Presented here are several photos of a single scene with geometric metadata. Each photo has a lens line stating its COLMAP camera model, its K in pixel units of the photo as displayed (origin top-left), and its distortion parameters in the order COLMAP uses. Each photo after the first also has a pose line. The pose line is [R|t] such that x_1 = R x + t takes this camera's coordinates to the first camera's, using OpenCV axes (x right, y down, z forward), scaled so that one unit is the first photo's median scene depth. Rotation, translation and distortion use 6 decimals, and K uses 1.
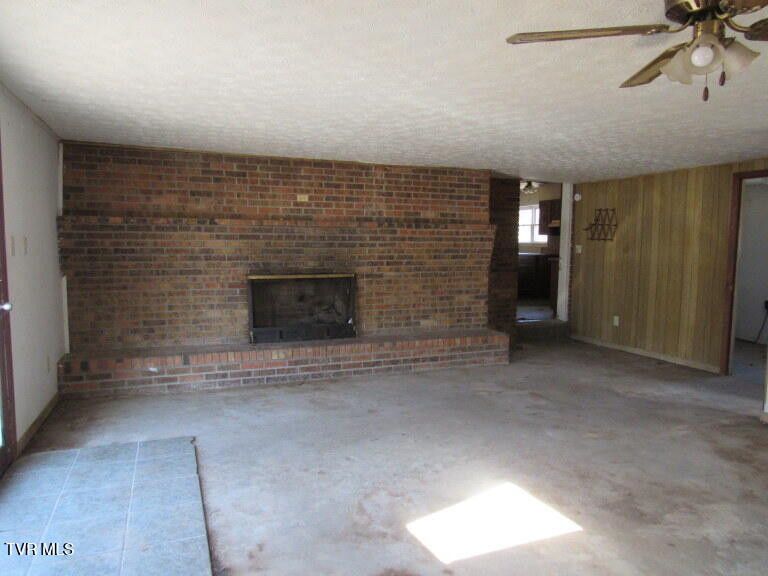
lens RADIAL K [[548.3, 0, 384.6], [0, 548.3, 289.9], [0, 0, 1]] dist [-0.032928, 0.009902]
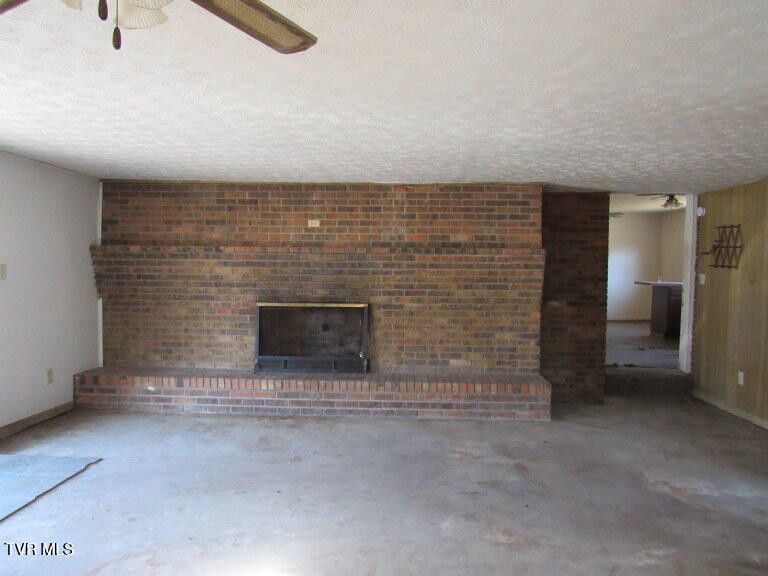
lens RADIAL K [[548.3, 0, 385.7], [0, 548.3, 288.3], [0, 0, 1]] dist [-0.032928, 0.009902]
pose [[0.912923, 0.017294, -0.407765, 0.414854], [-0.037715, 0.998402, -0.042094, -0.020971], [0.406385, 0.053807, 0.912116, 0.206539]]
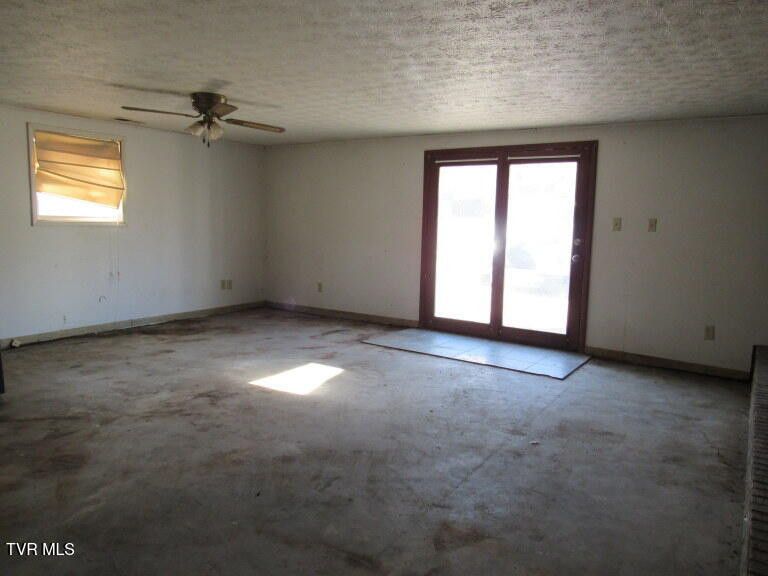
lens RADIAL K [[548.3, 0, 383.8], [0, 548.3, 290.9], [0, 0, 1]] dist [-0.032928, 0.009902]
pose [[-0.828472, 0.038398, -0.558713, 0.489647], [-0.082262, 0.978482, 0.189227, -0.089932], [0.553956, 0.202730, -0.807486, 1.306777]]
